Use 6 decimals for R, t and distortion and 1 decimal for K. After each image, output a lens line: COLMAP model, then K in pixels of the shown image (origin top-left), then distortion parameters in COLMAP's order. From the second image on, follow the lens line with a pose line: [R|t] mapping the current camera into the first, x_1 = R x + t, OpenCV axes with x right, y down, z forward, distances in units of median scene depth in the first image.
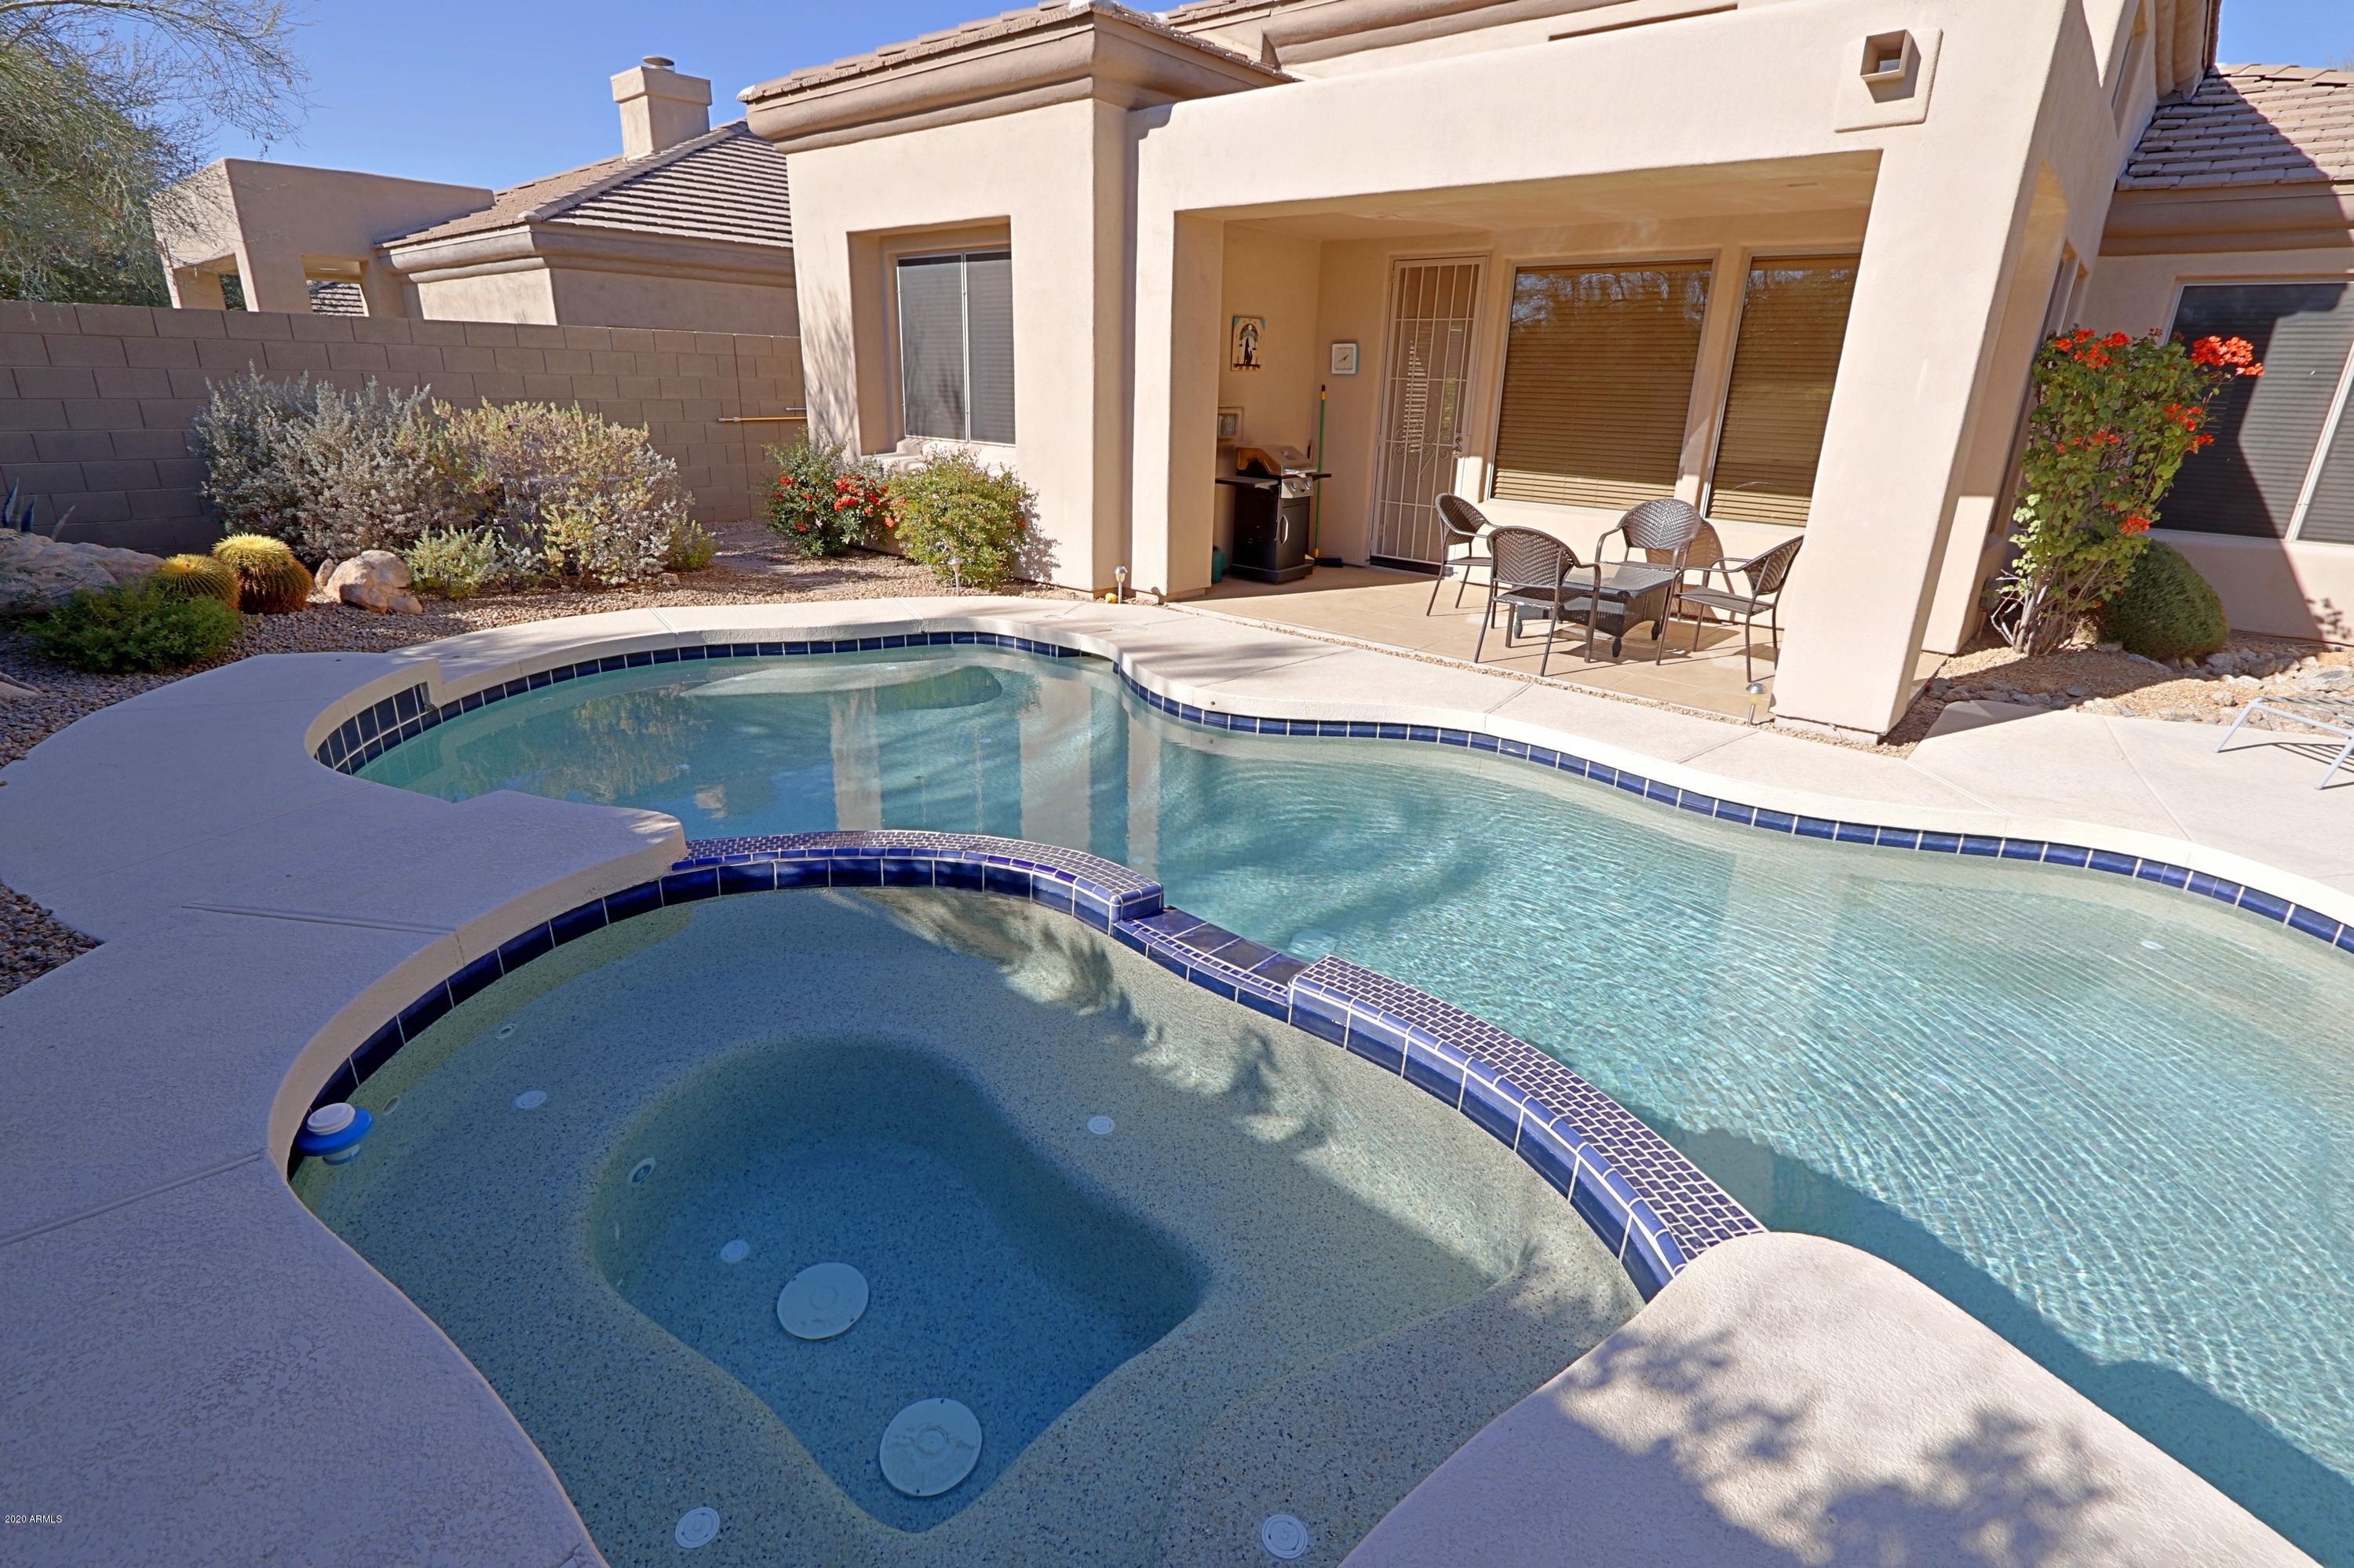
lens RADIAL K [[1098.3, 0, 1174.6], [0, 1098.3, 756.9], [0, 0, 1]] dist [-0.020879, 0.005128]
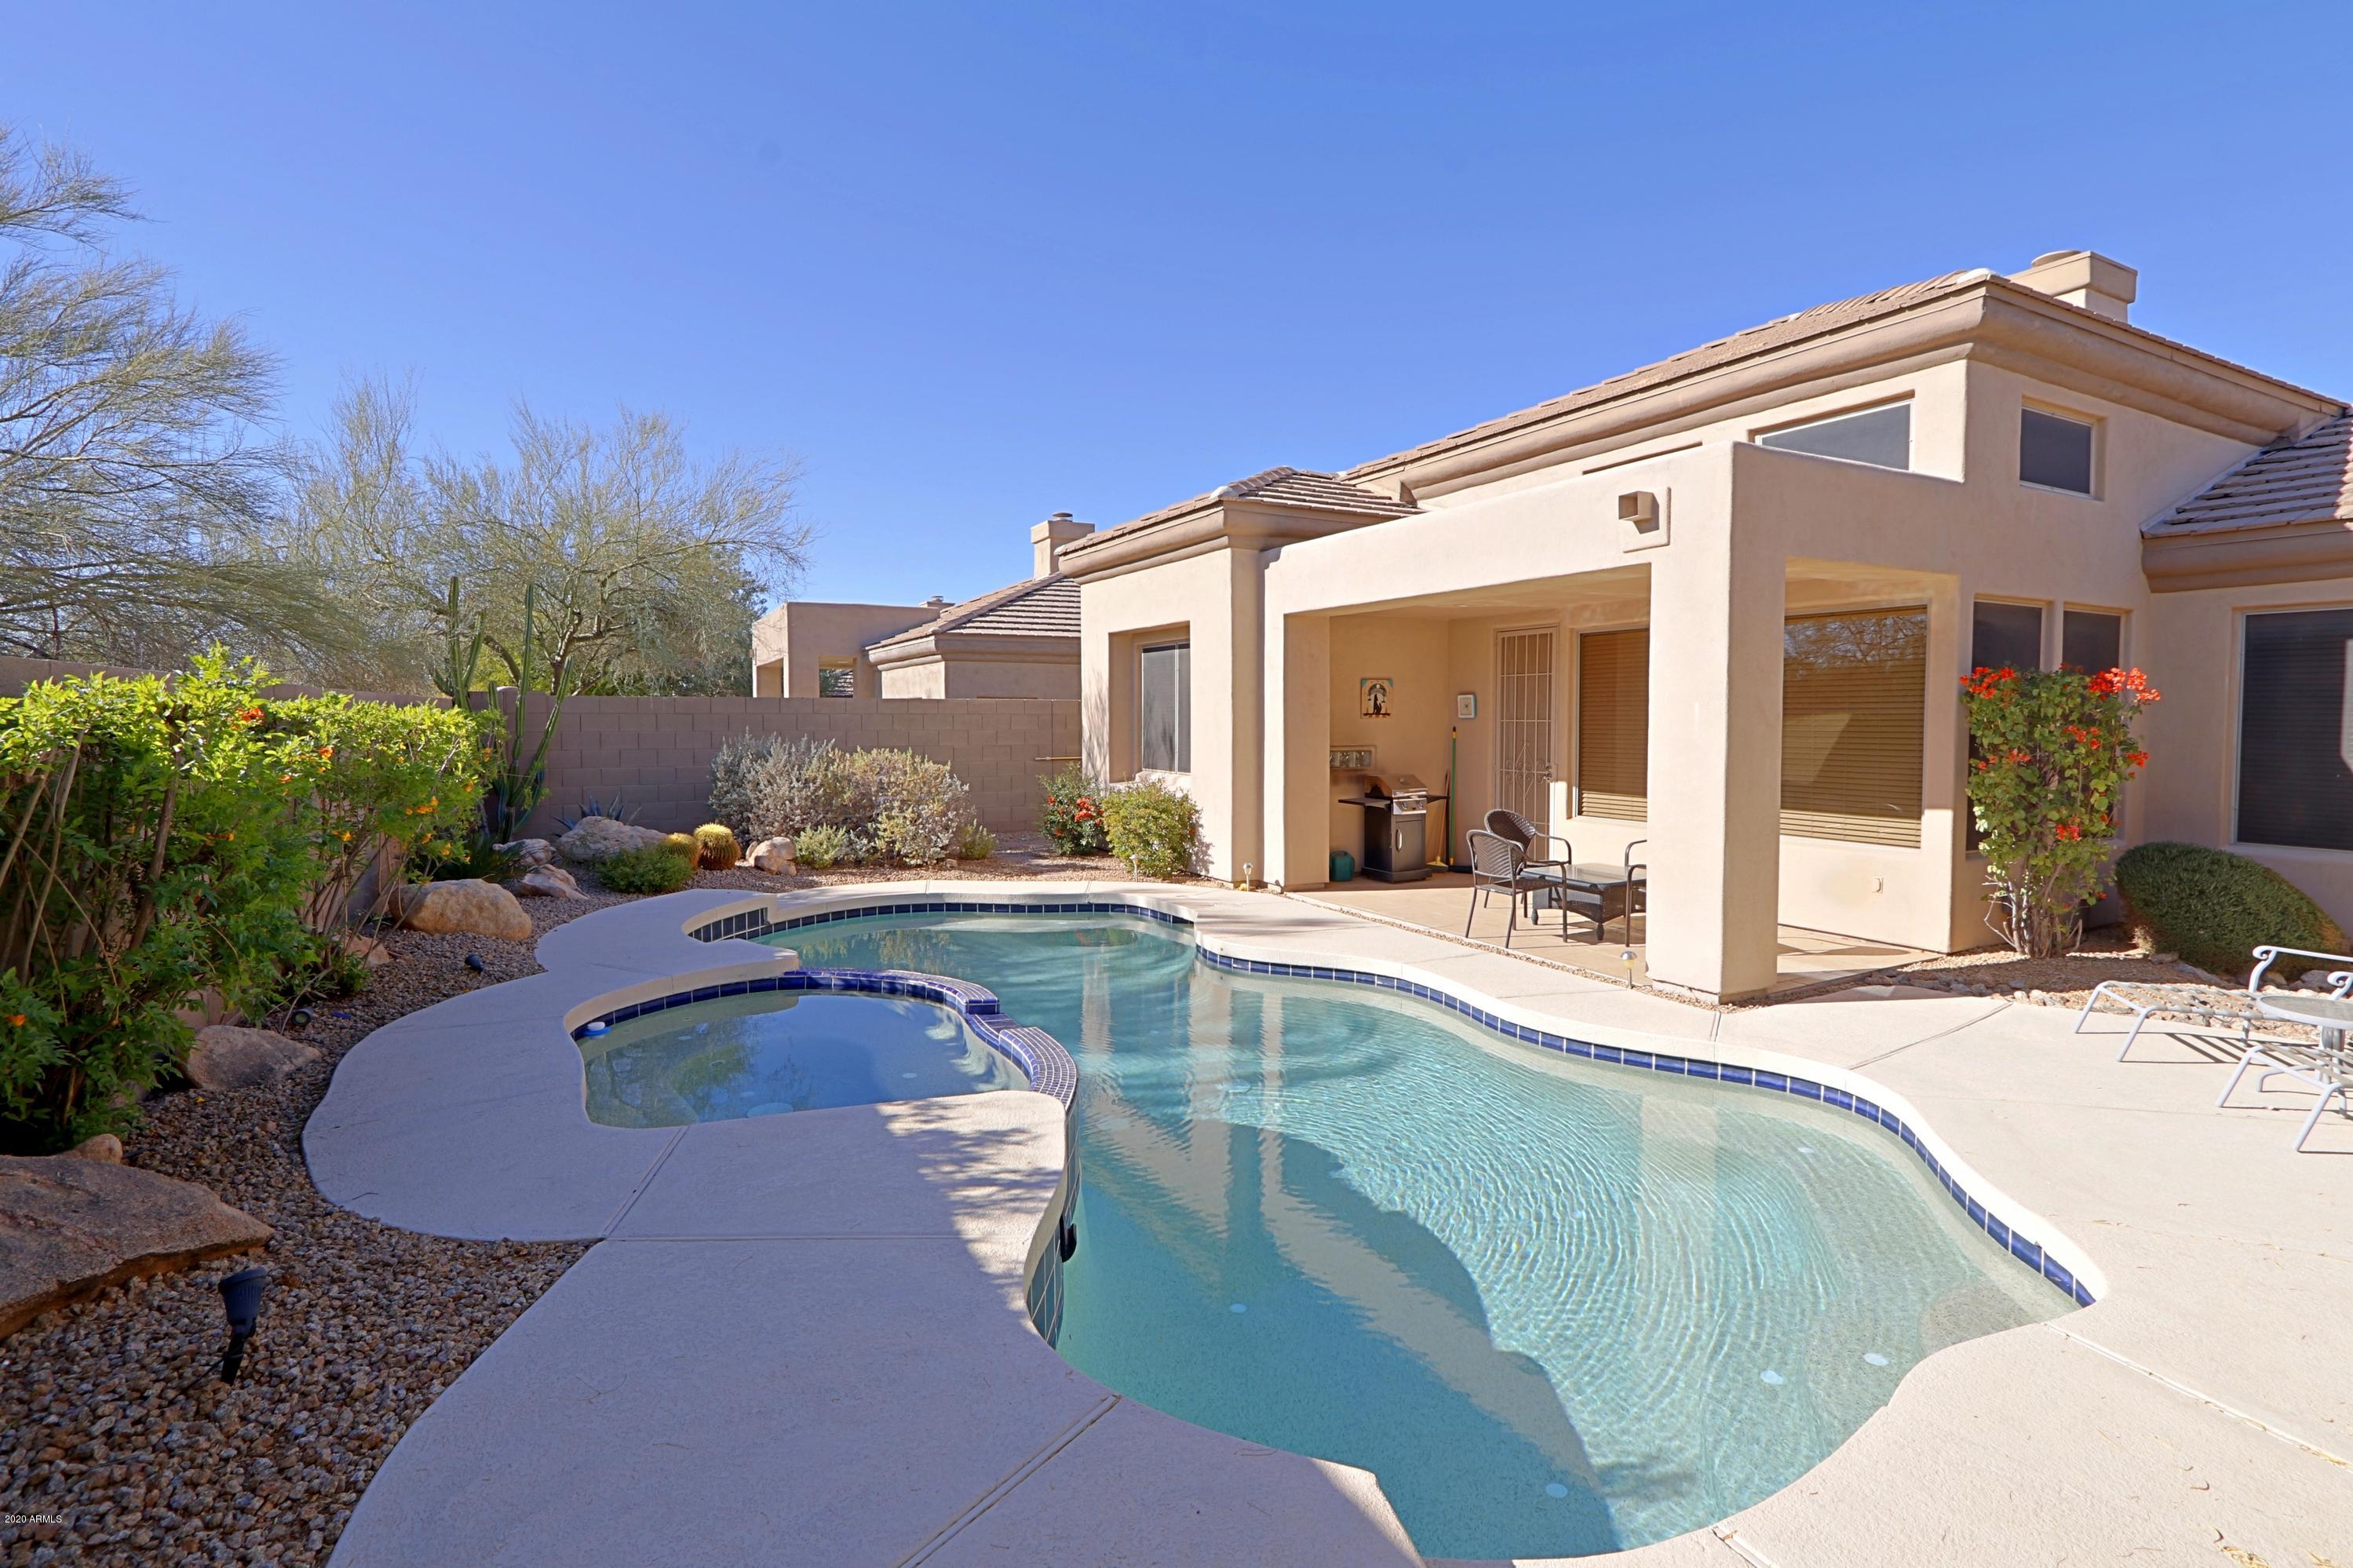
lens RADIAL K [[1092.1, 0, 1176.4], [0, 1092.1, 760.0], [0, 0, 1]] dist [-0.042298, 0.031965]
pose [[0.932440, -0.011193, -0.361151, 0.370864], [-0.095366, 0.956455, -0.275862, 0.083770], [0.348512, 0.291666, 0.890769, -0.249138]]
